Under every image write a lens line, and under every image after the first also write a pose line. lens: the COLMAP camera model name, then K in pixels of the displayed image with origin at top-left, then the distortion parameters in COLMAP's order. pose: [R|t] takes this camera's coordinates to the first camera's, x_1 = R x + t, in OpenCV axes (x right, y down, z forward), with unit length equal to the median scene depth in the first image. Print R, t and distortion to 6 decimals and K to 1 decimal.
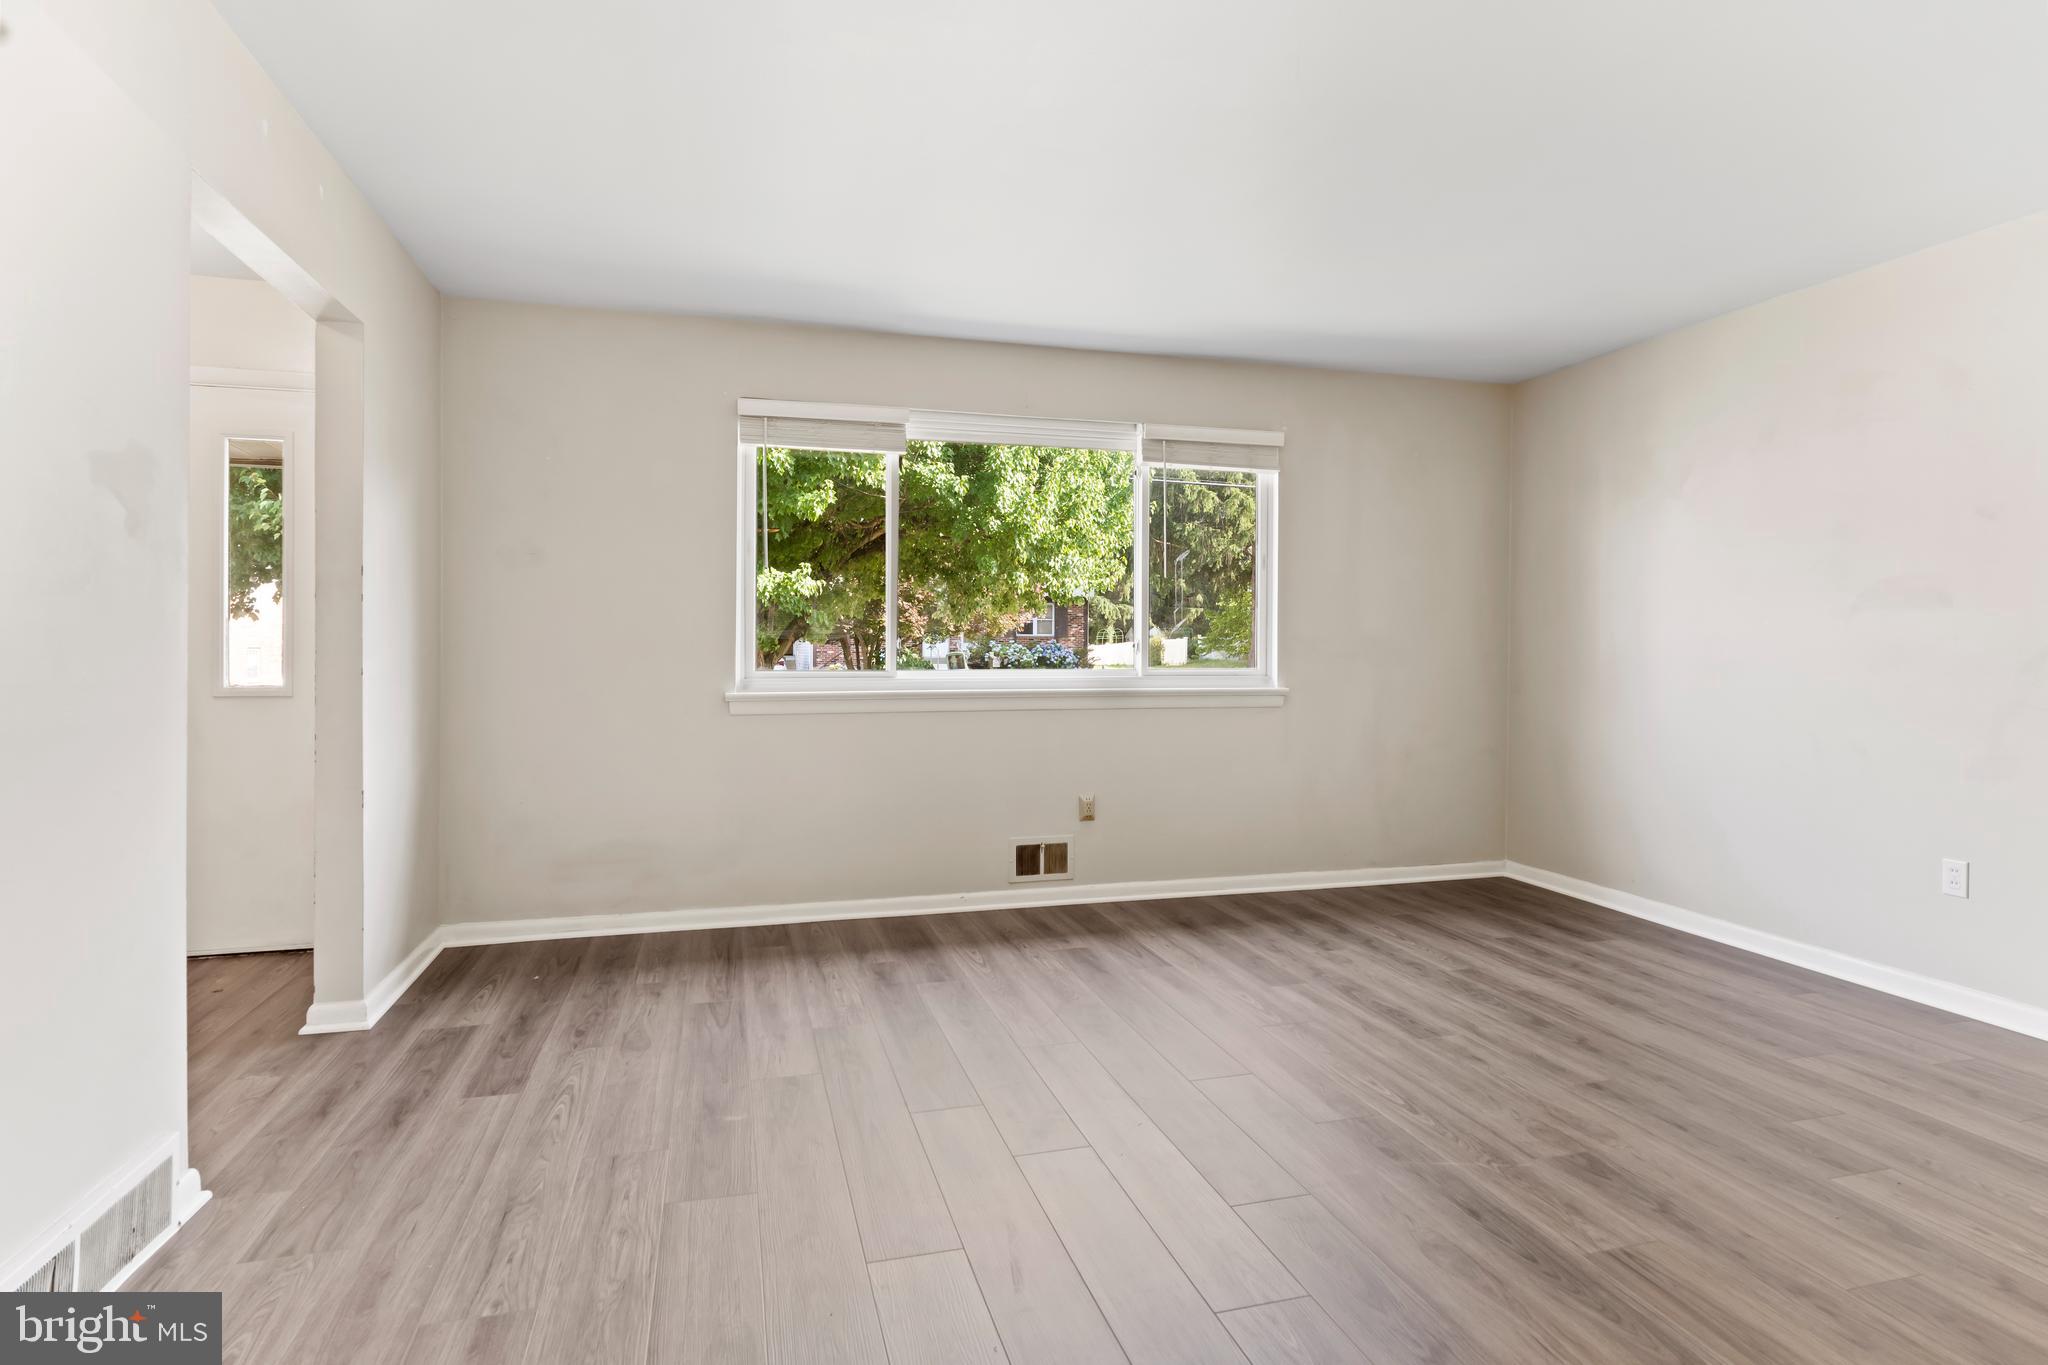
lens RADIAL K [[1065.2, 0, 1022.0], [0, 1065.2, 656.5], [0, 0, 1]] dist [-0.001229, -0.000182]
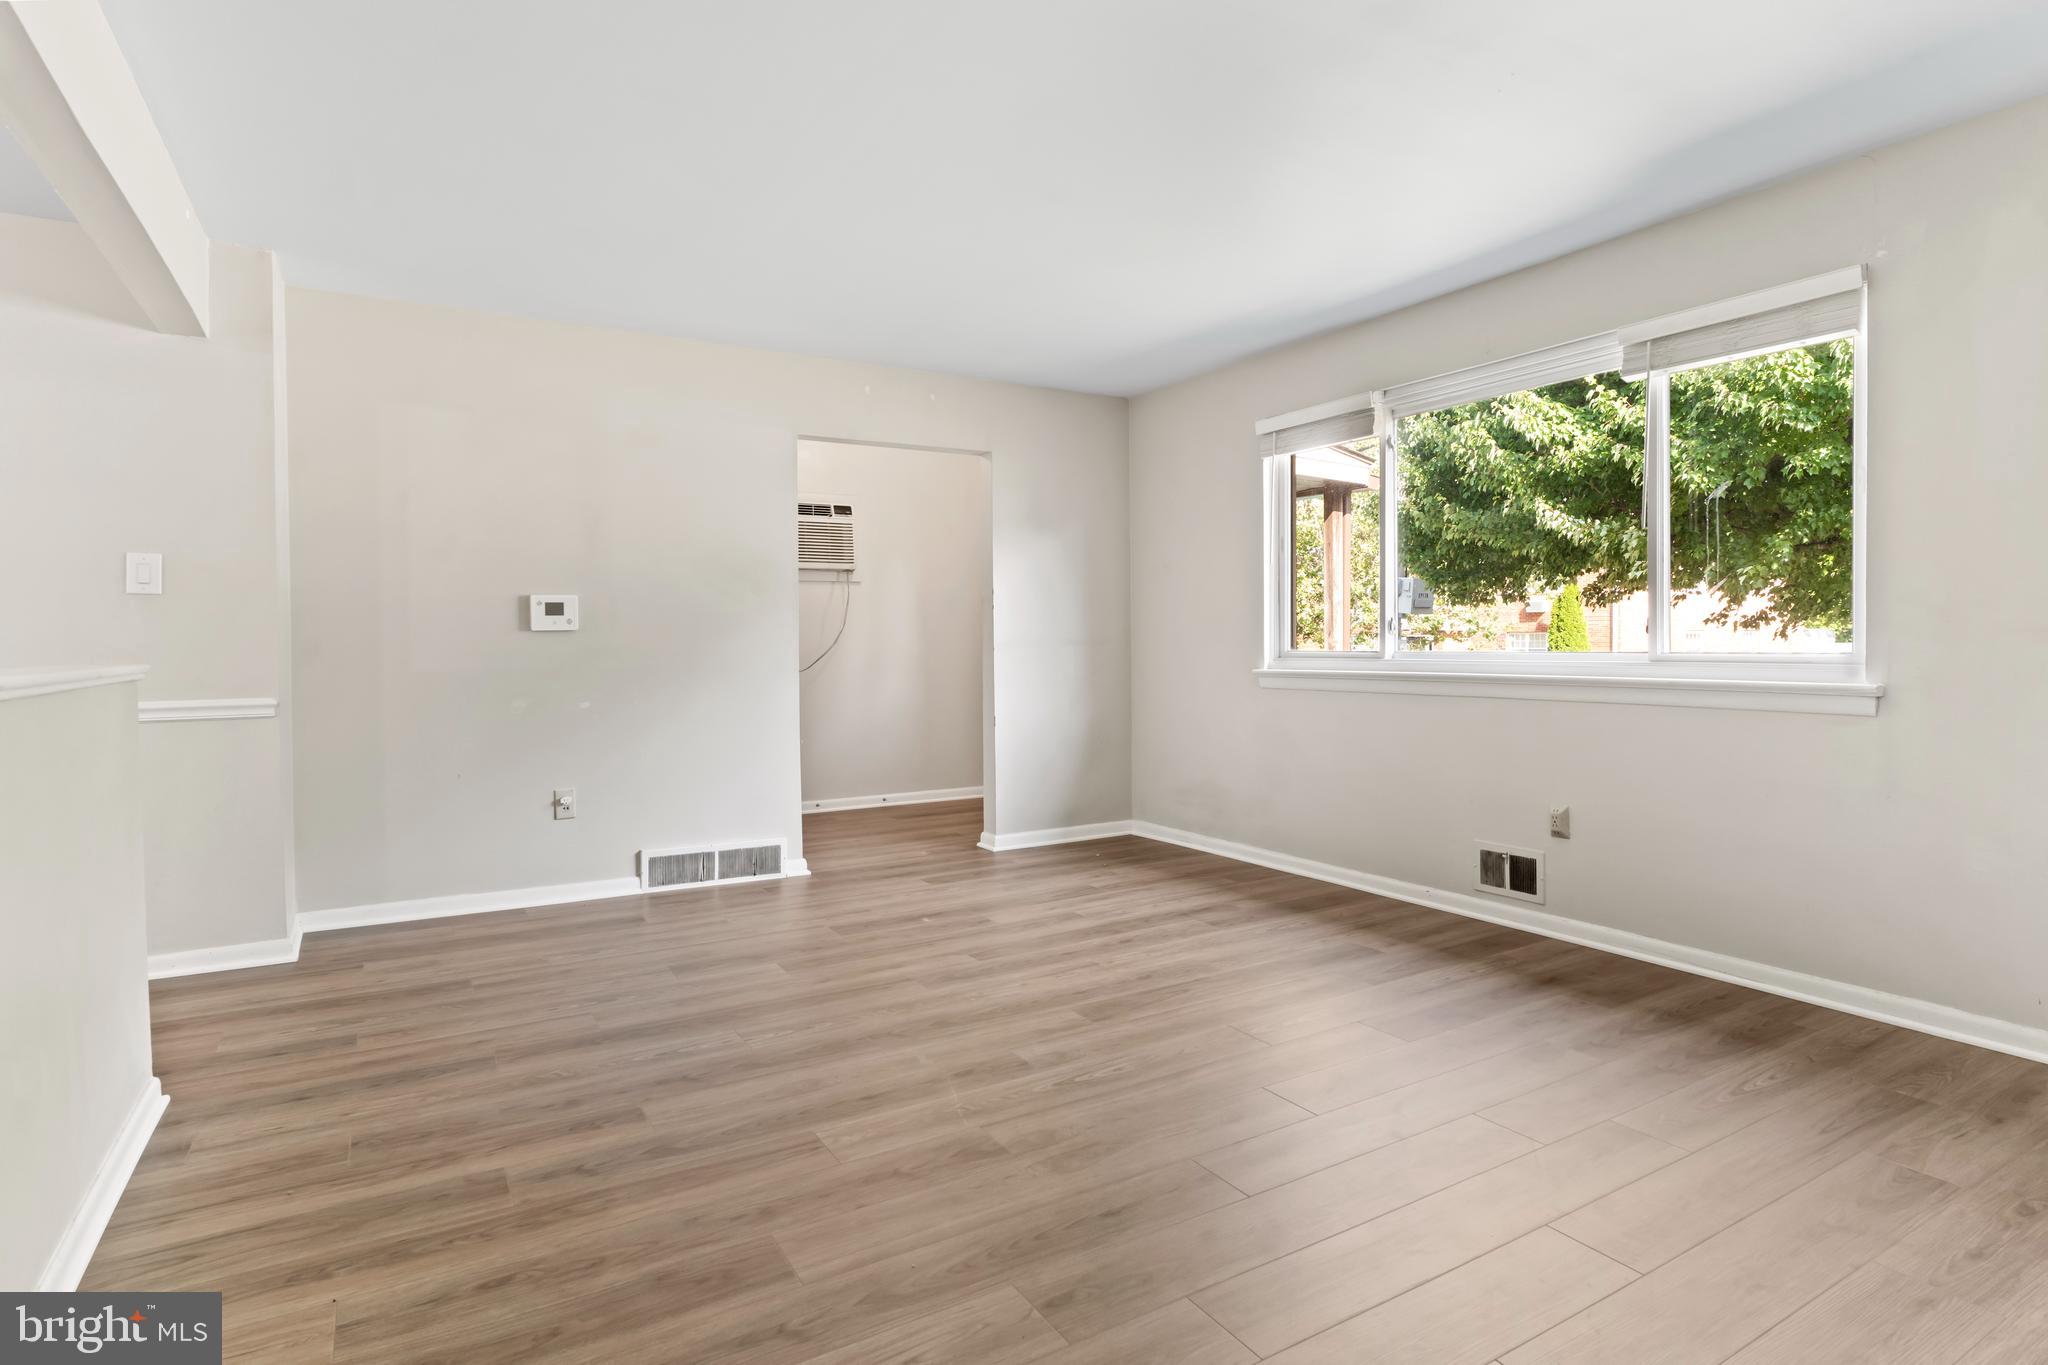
lens RADIAL K [[1065.2, 0, 1011.0], [0, 1065.2, 664.4], [0, 0, 1]] dist [-0.001229, -0.000182]
pose [[0.248266, 0.014798, -0.968579, 0.839328], [0.007757, 0.999821, 0.017263, 0.004489], [0.968661, -0.011800, 0.248107, 0.442403]]
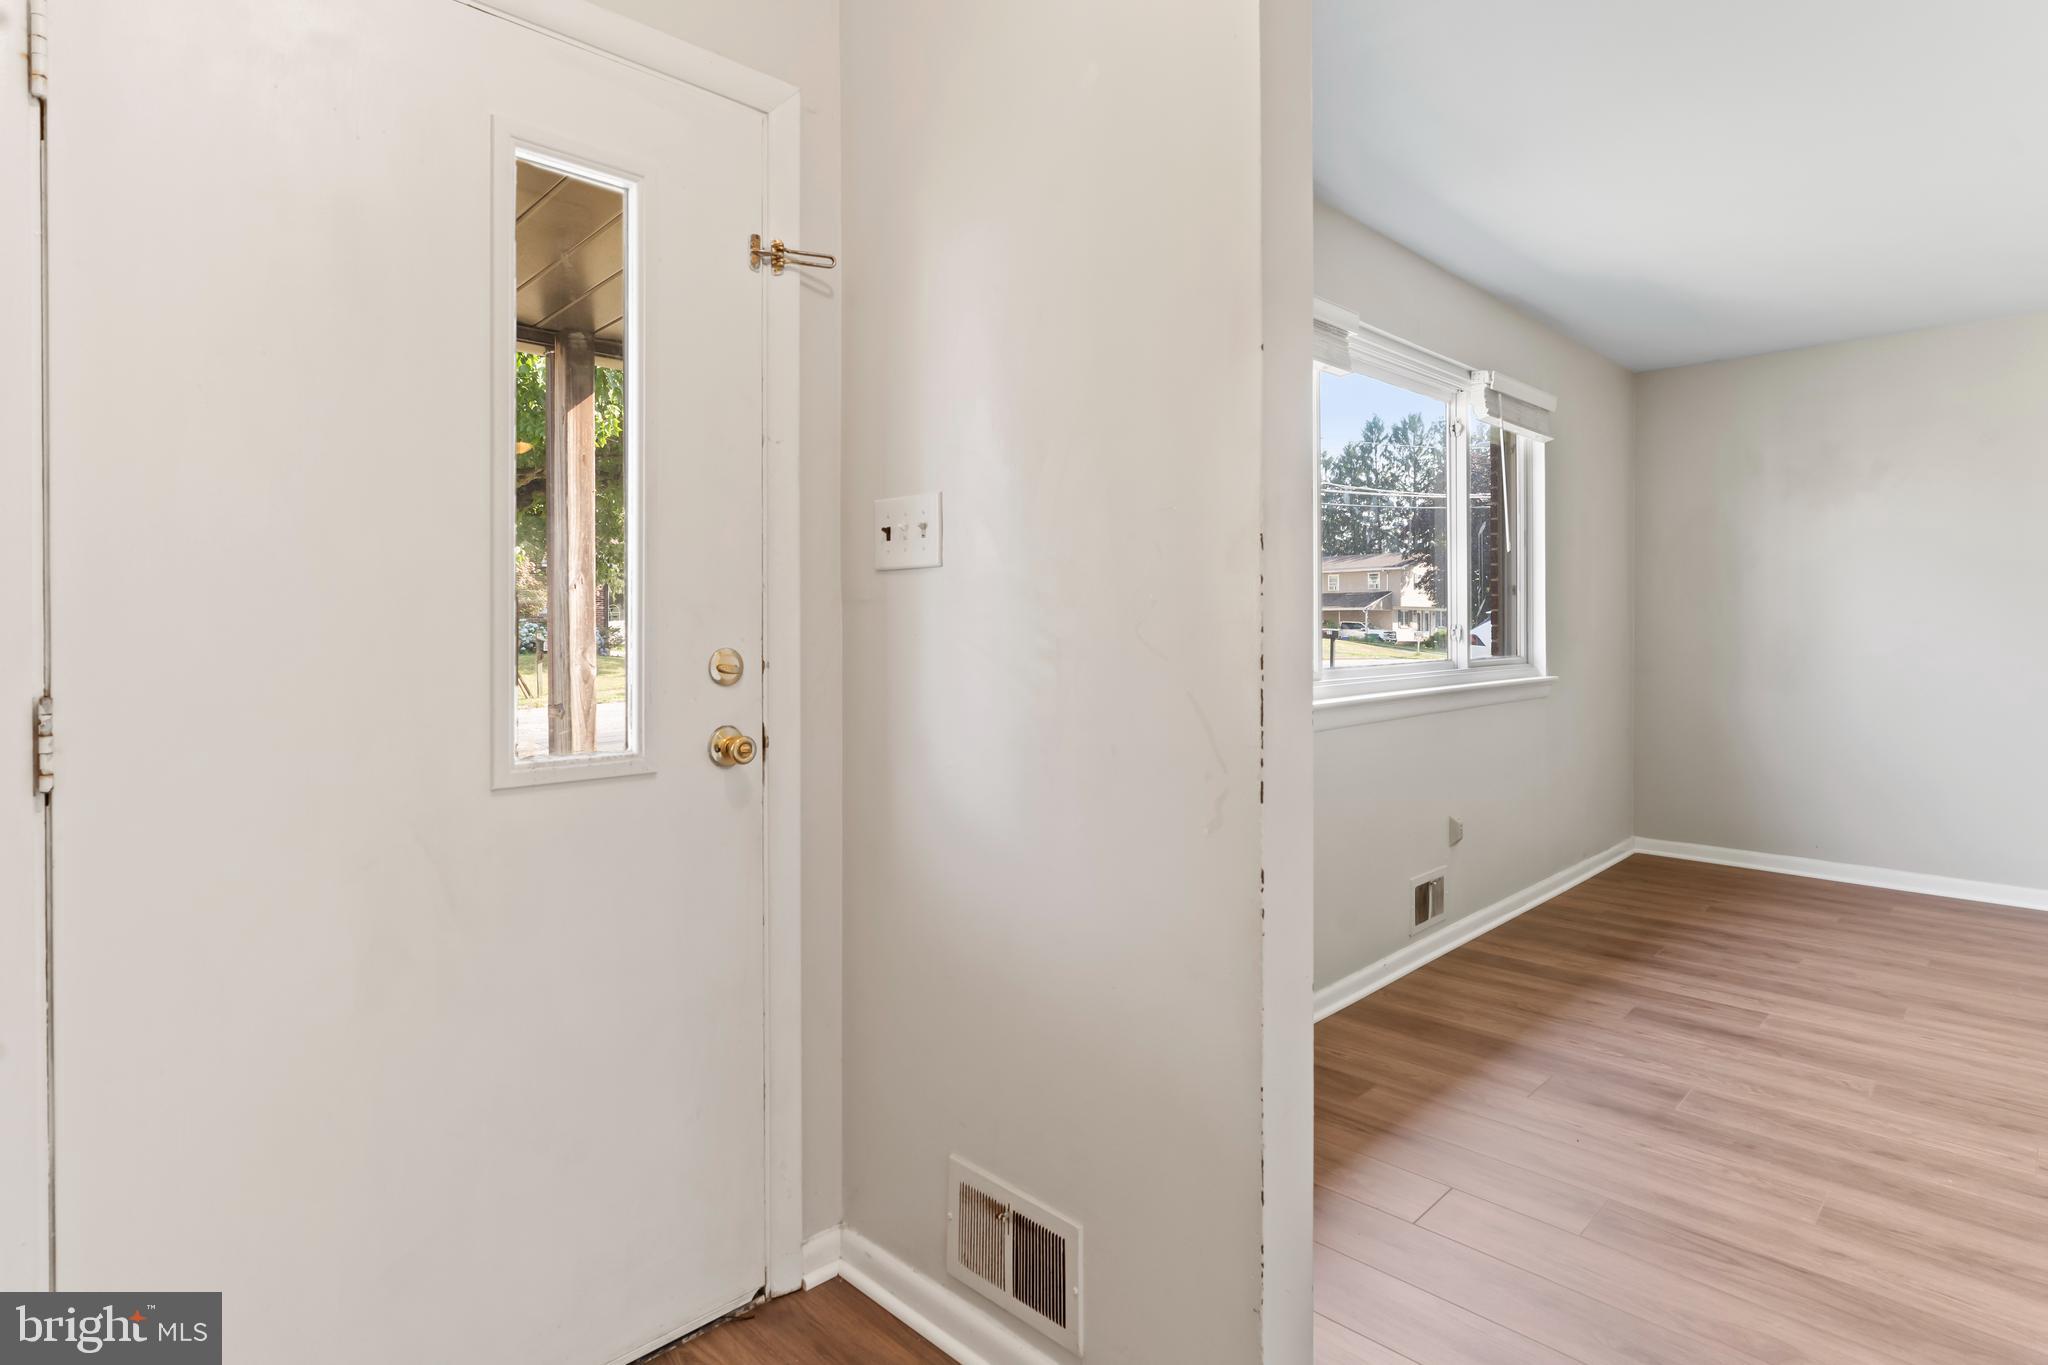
lens RADIAL K [[1065.2, 0, 1008.5], [0, 1065.2, 631.3], [0, 0, 1]] dist [-0.001229, -0.000182]
pose [[0.874028, -0.013258, 0.485695, -0.720869], [0.013569, 0.999904, 0.002875, -0.022074], [-0.485686, 0.004077, 0.874124, 0.501148]]
